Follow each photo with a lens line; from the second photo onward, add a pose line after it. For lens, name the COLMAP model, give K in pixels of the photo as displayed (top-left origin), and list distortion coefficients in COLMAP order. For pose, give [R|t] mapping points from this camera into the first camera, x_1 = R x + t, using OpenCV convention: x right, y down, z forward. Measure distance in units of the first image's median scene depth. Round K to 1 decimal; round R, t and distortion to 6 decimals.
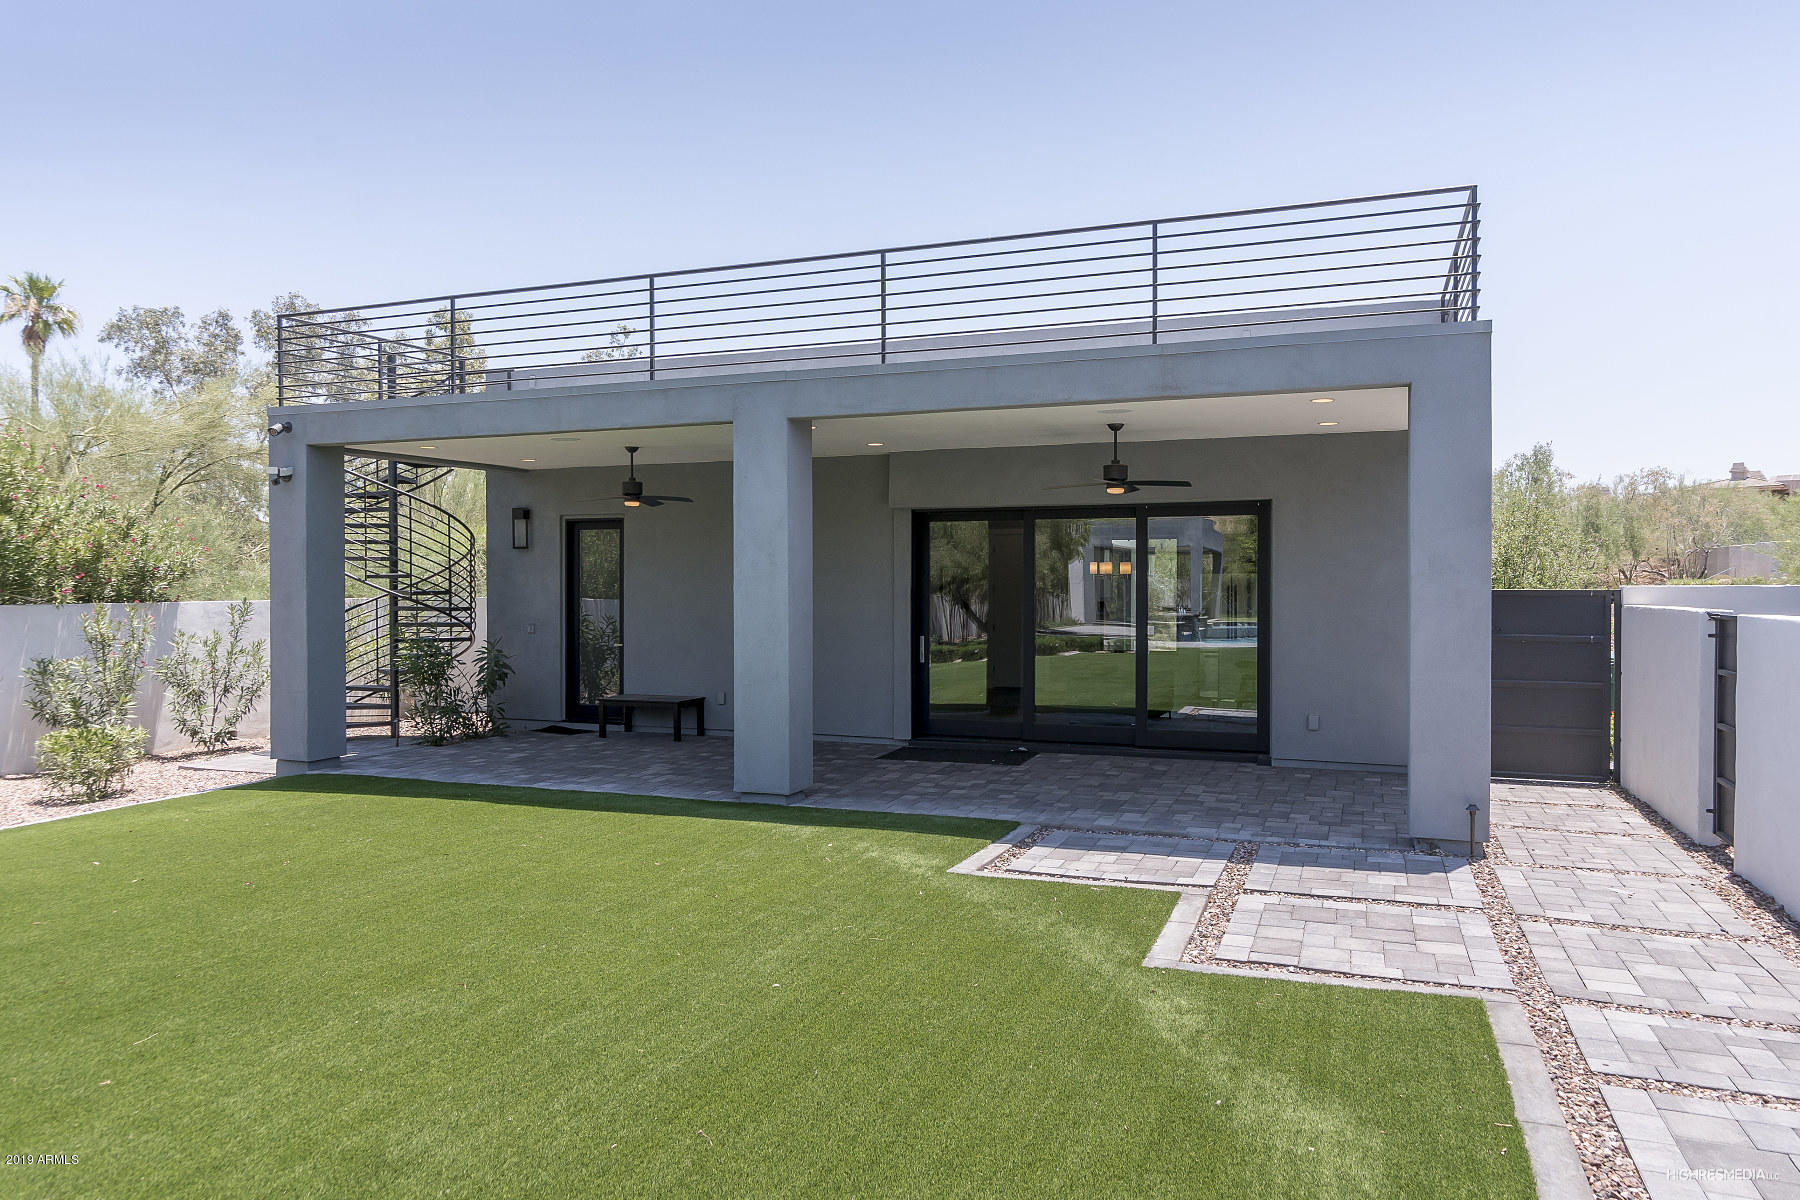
lens RADIAL K [[1236.9, 0, 900.0], [0, 1236.9, 600.0], [0, 0, 1]] dist [0.024552, 0.004974]
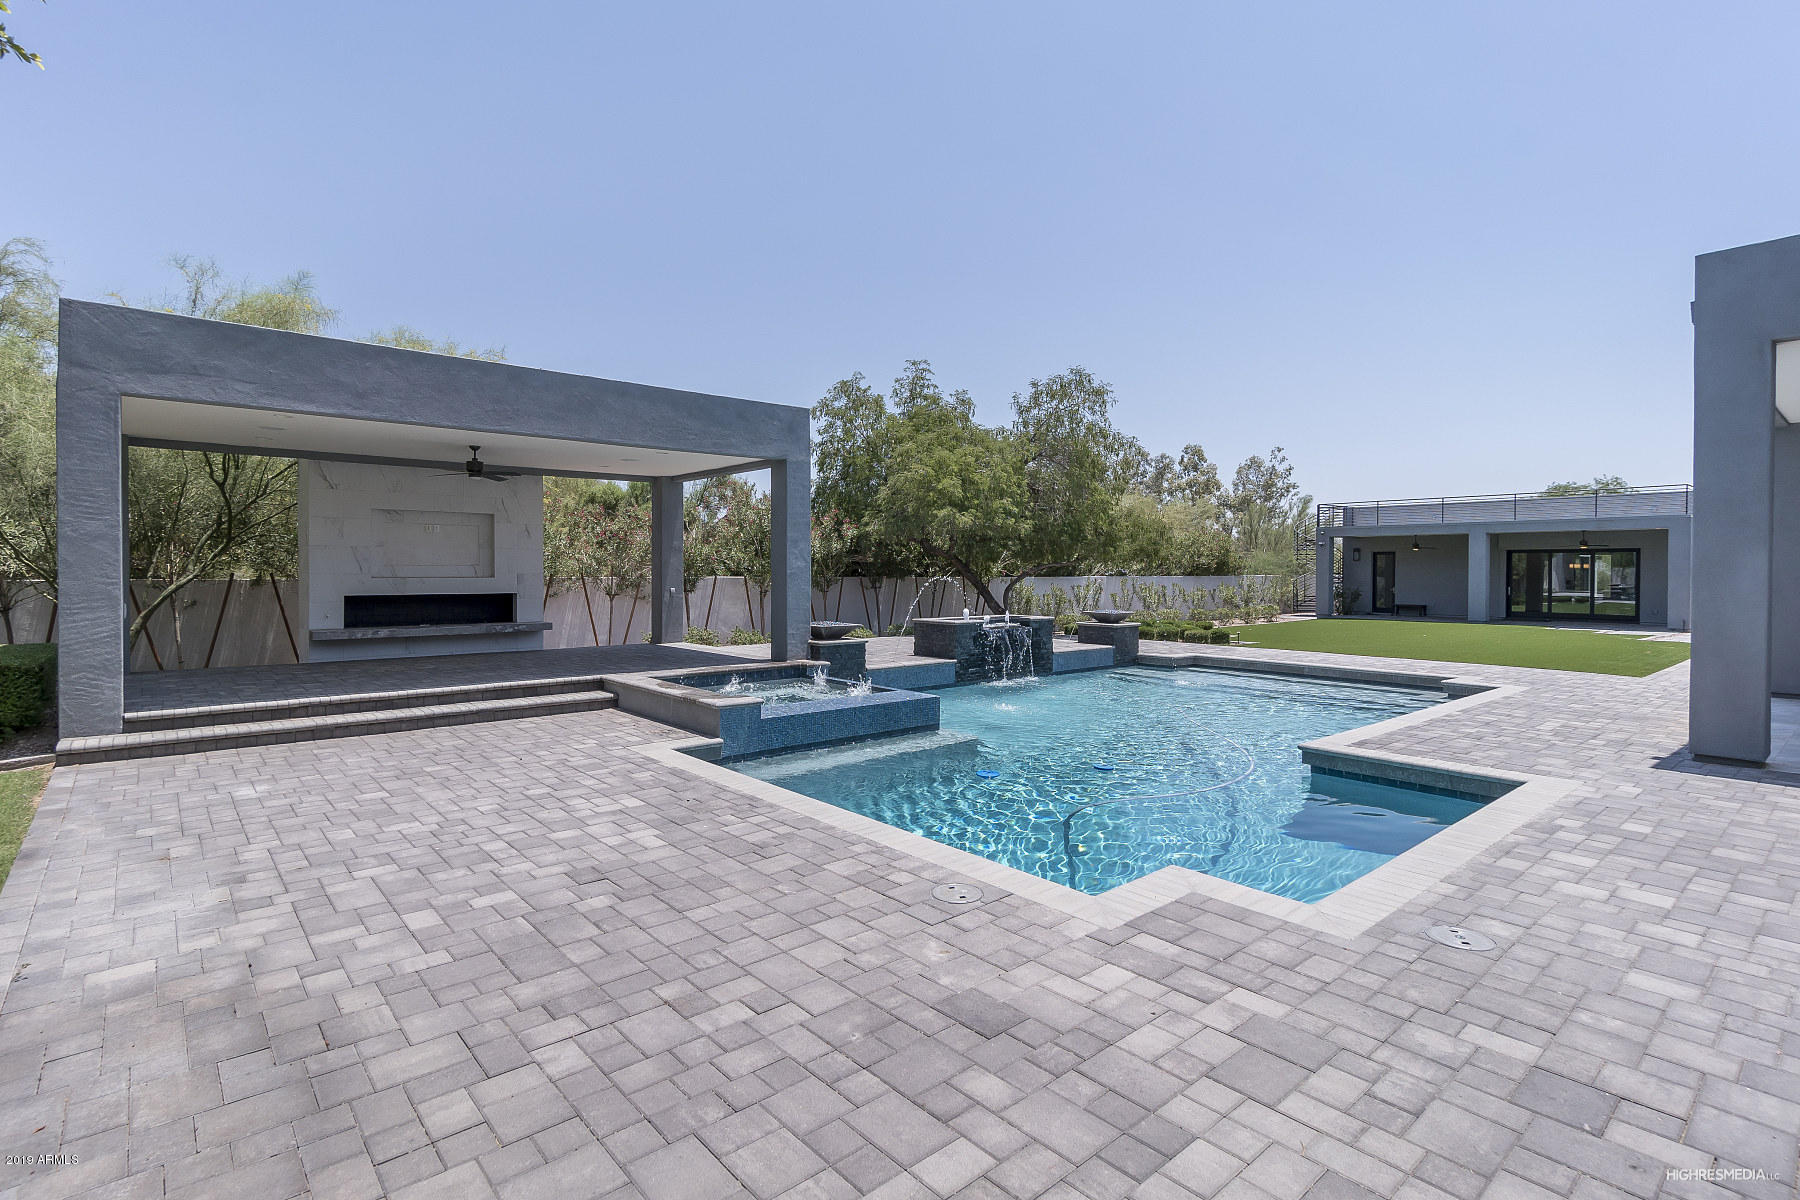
lens RADIAL K [[862.4, 0, 874.7], [0, 862.4, 580.7], [0, 0, 1]] dist [-0.002401, -0.000932]
pose [[0.873447, 0.007939, -0.486855, -0.315721], [-0.007664, 0.999967, 0.002557, 0.016904], [0.486859, 0.001497, 0.873479, -1.699602]]
